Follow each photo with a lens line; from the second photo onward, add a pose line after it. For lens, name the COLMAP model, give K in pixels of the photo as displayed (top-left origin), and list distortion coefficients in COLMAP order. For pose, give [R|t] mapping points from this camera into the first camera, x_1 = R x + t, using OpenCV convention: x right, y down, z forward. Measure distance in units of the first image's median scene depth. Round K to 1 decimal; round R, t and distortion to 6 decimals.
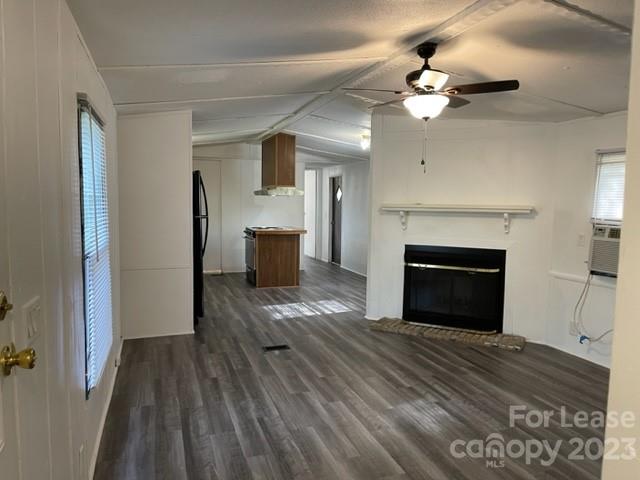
lens RADIAL K [[481.7, 0, 315.5], [0, 481.7, 239.5], [0, 0, 1]] dist [0.060151, -0.062734]
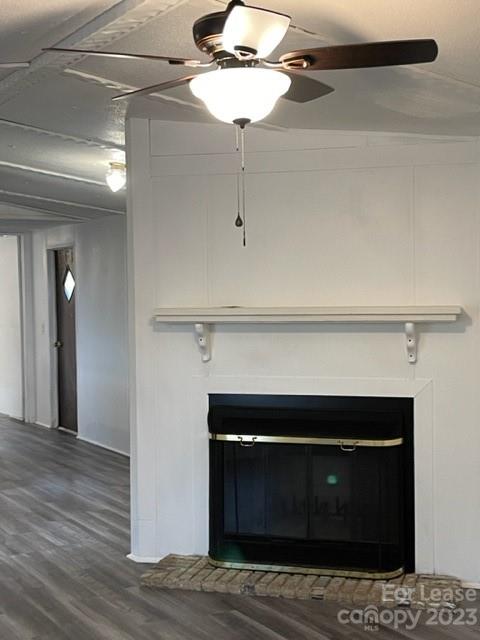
lens RADIAL K [[950.3, 0, 221.3], [0, 950.3, 319.7], [0, 0, 1]] dist [0.079331, 0.000000]
pose [[0.980236, -0.030520, 0.195461, 0.025436], [0.040867, 0.997956, -0.049125, -0.019829], [-0.193562, 0.056142, 0.979480, 0.117777]]
